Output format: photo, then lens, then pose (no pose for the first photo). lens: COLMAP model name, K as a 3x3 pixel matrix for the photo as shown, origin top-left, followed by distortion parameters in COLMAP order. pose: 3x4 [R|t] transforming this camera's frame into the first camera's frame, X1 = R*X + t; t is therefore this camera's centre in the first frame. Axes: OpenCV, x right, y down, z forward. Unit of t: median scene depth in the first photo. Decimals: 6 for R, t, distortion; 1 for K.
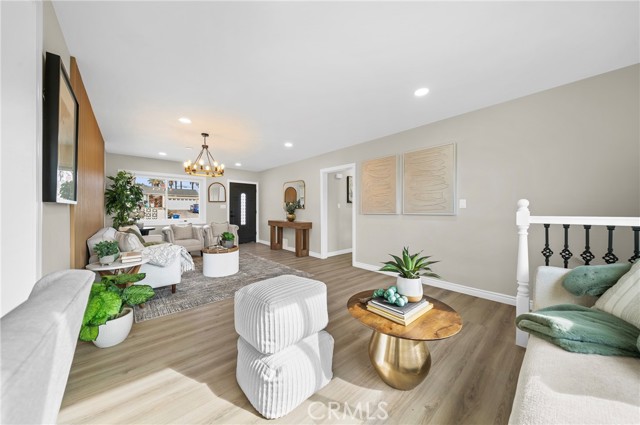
lens RADIAL K [[219.3, 0, 322.0], [0, 219.3, 209.0], [0, 0, 1]] dist [-0.000734, -0.000031]
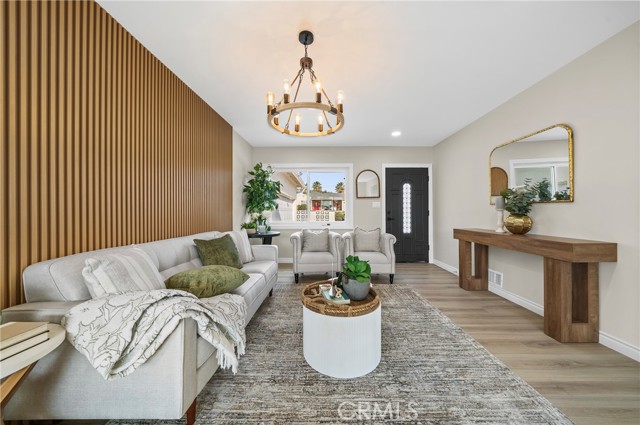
lens RADIAL K [[221.4, 0, 320.0], [0, 221.4, 212.5], [0, 0, 1]] dist [0.000031, 0.000027]
pose [[0.732126, -0.003040, -0.681162, -0.128278], [0.004140, 0.999991, -0.000014, 0.013550], [0.681157, -0.002809, 0.732132, 0.433106]]
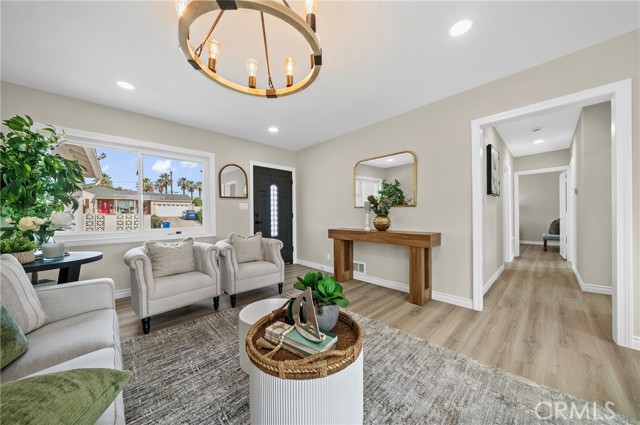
lens RADIAL K [[219.0, 0, 322.0], [0, 219.0, 215.8], [0, 0, 1]] dist [-0.001326, -0.000080]
pose [[0.999518, -0.011592, 0.028793, -0.293448], [0.011410, 0.999914, 0.006498, 0.014395], [-0.028865, -0.006167, 0.999564, 0.464018]]
